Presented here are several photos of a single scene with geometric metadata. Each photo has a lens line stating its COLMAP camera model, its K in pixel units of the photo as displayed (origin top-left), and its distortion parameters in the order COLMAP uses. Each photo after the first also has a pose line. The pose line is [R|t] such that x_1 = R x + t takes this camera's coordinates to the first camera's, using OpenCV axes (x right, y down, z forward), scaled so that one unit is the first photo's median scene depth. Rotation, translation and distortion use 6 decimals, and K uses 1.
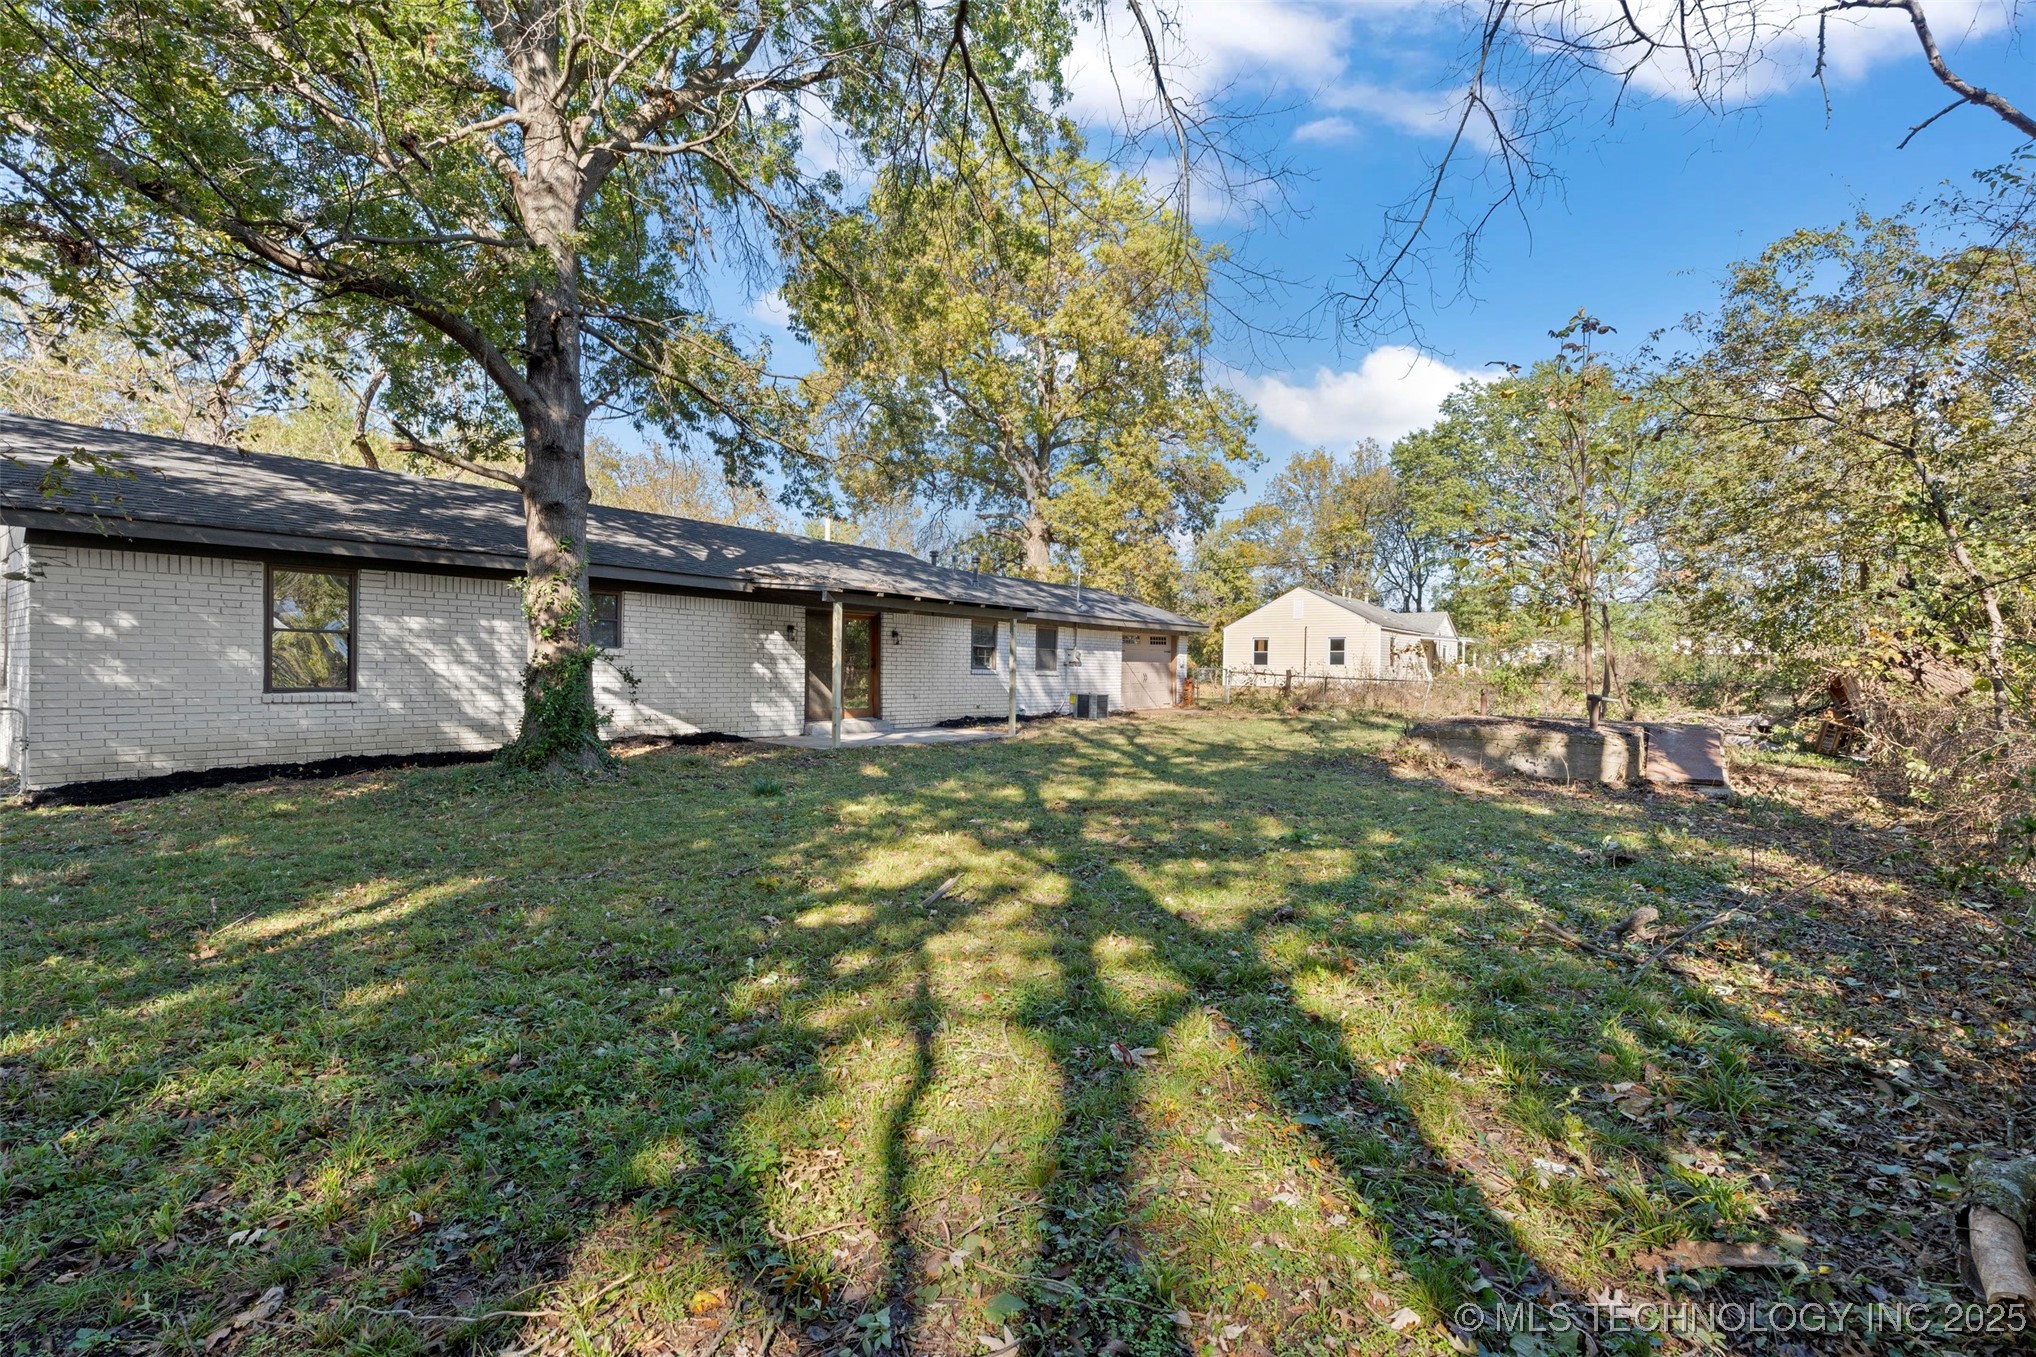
lens RADIAL K [[924.5, 0, 1020.5], [0, 924.5, 682.2], [0, 0, 1]] dist [0.003235, -0.000900]
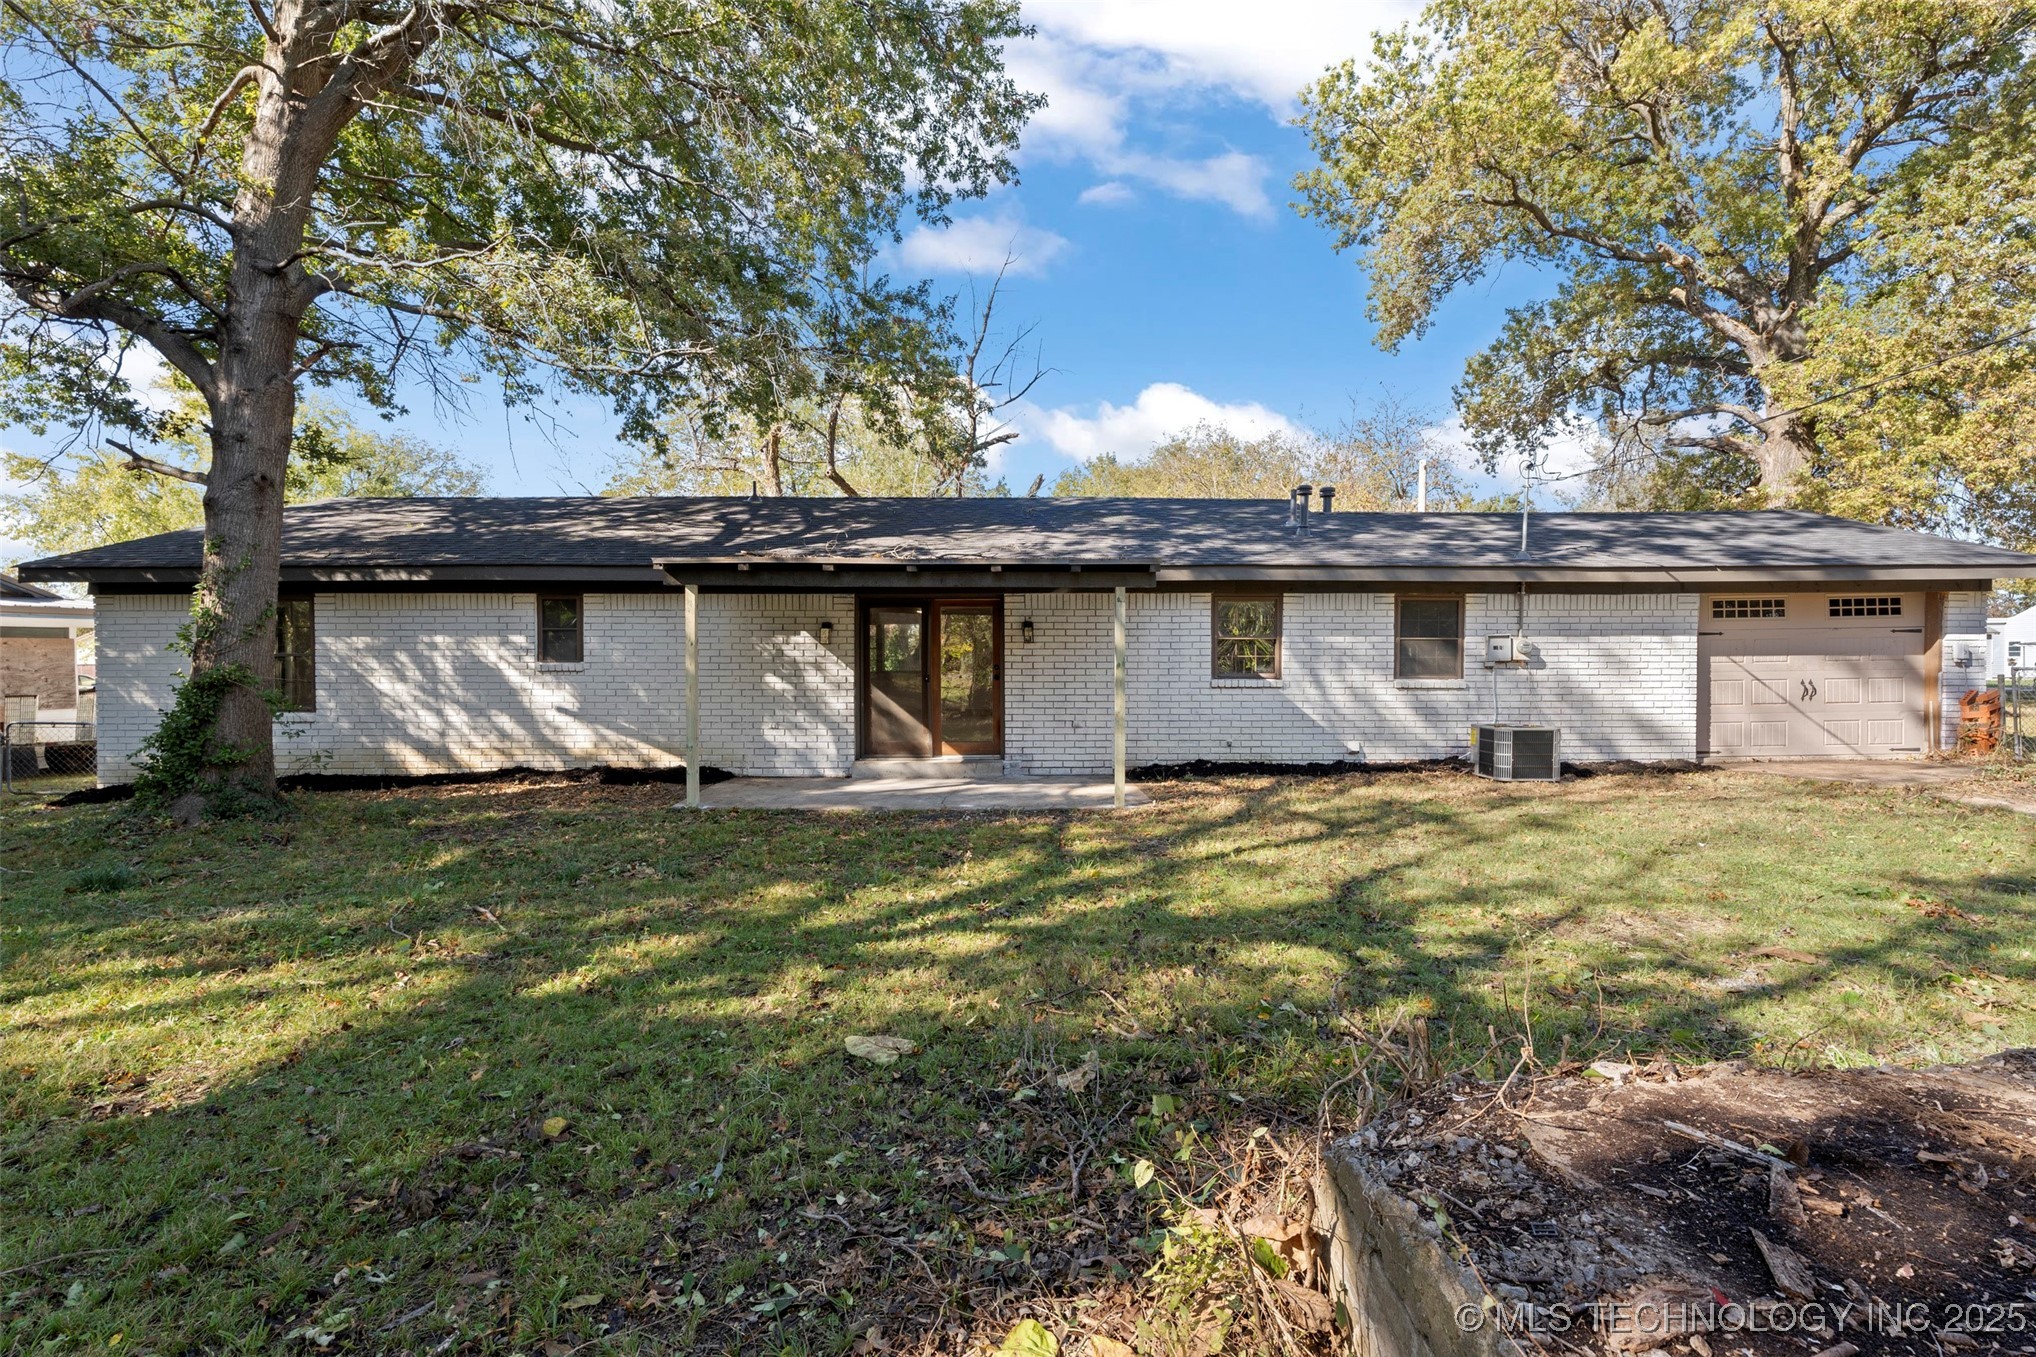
lens RADIAL K [[907.7, 0, 1023.6], [0, 907.7, 686.5], [0, 0, 1]] dist [0.000585, -0.000947]
pose [[0.623270, 0.004227, -0.781995, 0.397351], [0.001047, 0.999980, 0.006240, -0.015389], [0.782006, -0.004708, 0.623253, 0.679986]]
